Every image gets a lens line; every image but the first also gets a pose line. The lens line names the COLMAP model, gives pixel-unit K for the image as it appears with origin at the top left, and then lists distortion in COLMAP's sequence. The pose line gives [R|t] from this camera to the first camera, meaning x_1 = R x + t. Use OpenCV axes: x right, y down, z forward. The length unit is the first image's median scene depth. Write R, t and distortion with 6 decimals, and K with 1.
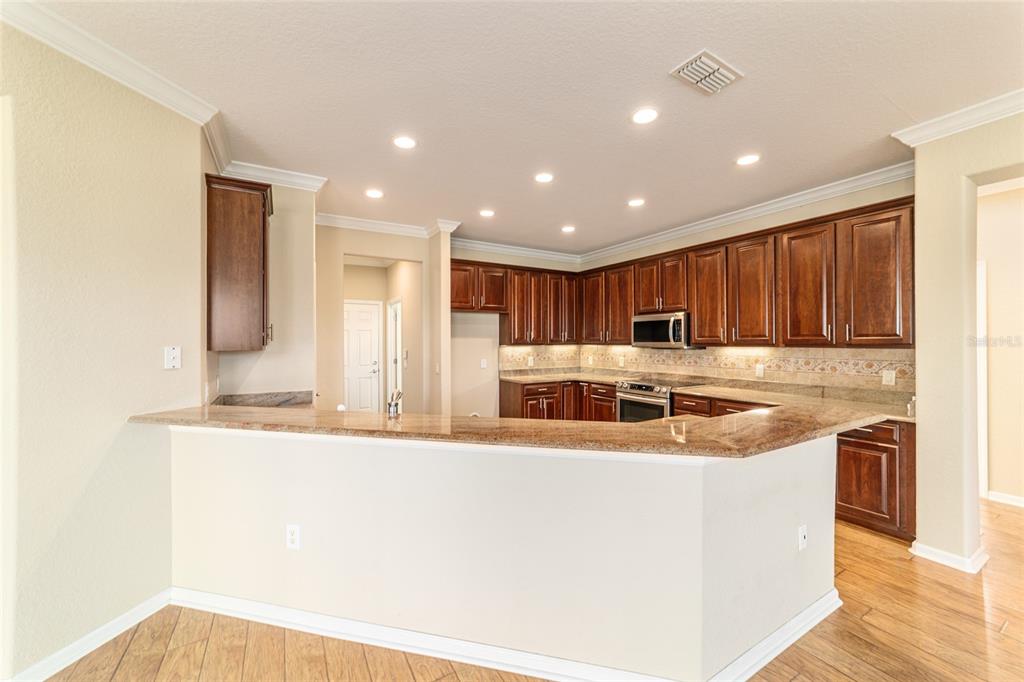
lens RADIAL K [[391.2, 0, 512.0], [0, 391.2, 341.0], [0, 0, 1]] dist [0.000142, 0.000159]
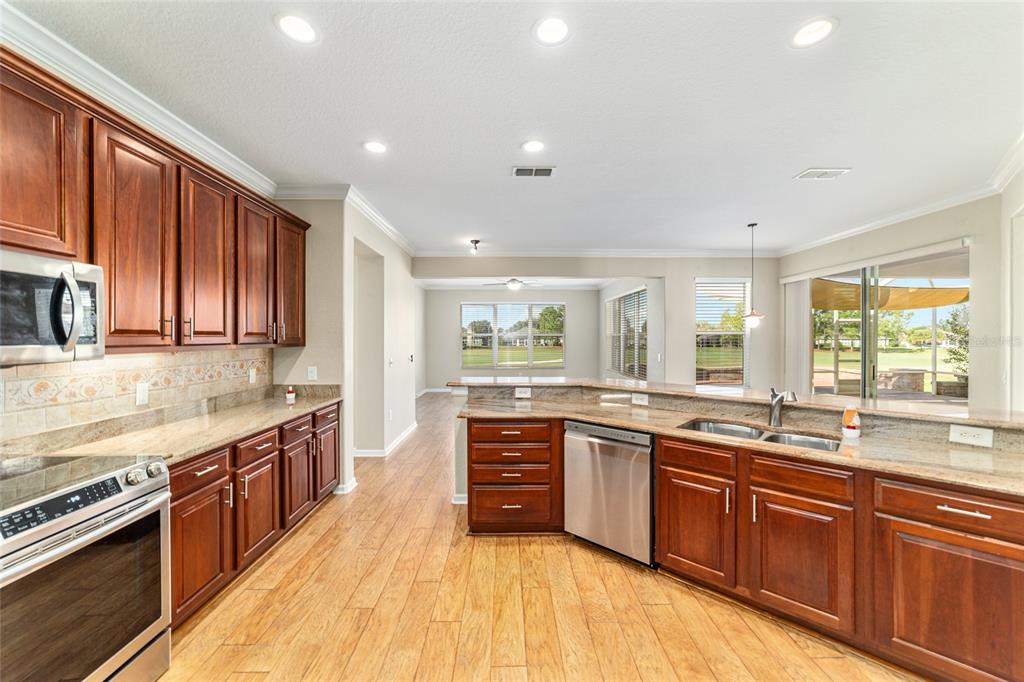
lens RADIAL K [[391.2, 0, 512.0], [0, 391.2, 341.0], [0, 0, 1]] dist [0.000142, 0.000159]
pose [[-0.866337, -0.000646, 0.499459, -0.098277], [0.002610, 0.999980, 0.005819, -0.001805], [-0.499452, 0.006345, -0.866318, 1.086722]]
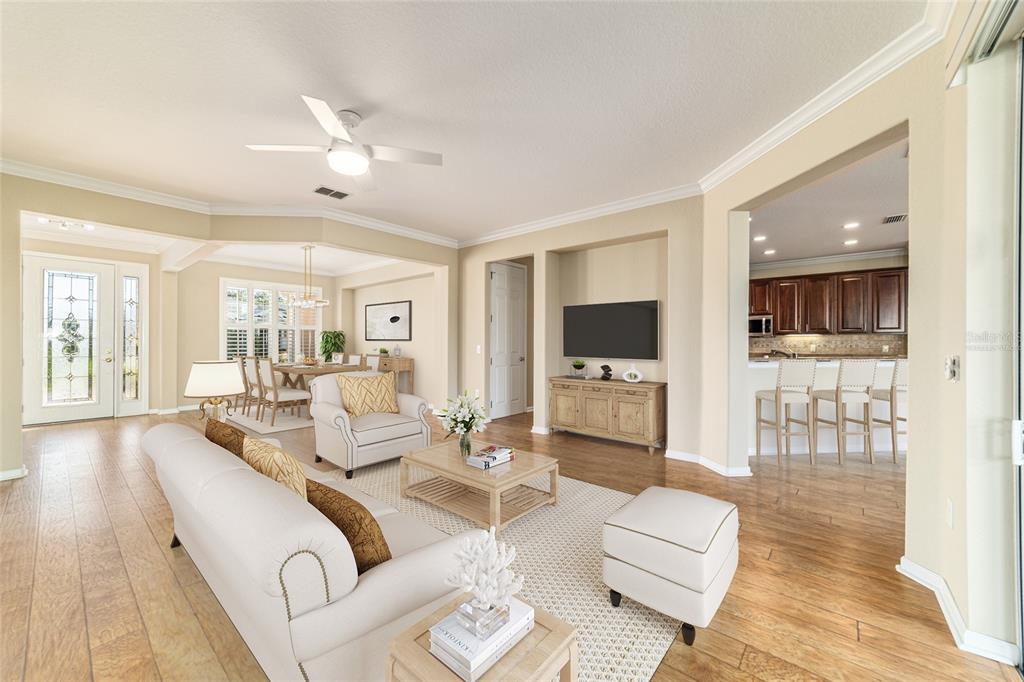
lens RADIAL K [[391.2, 0, 512.0], [0, 391.2, 341.0], [0, 0, 1]] dist [0.000142, 0.000159]
pose [[0.941148, 0.005044, 0.337958, -1.168748], [-0.003888, 0.999984, -0.004097, 0.048896], [-0.337973, 0.002542, 0.941152, -0.220895]]
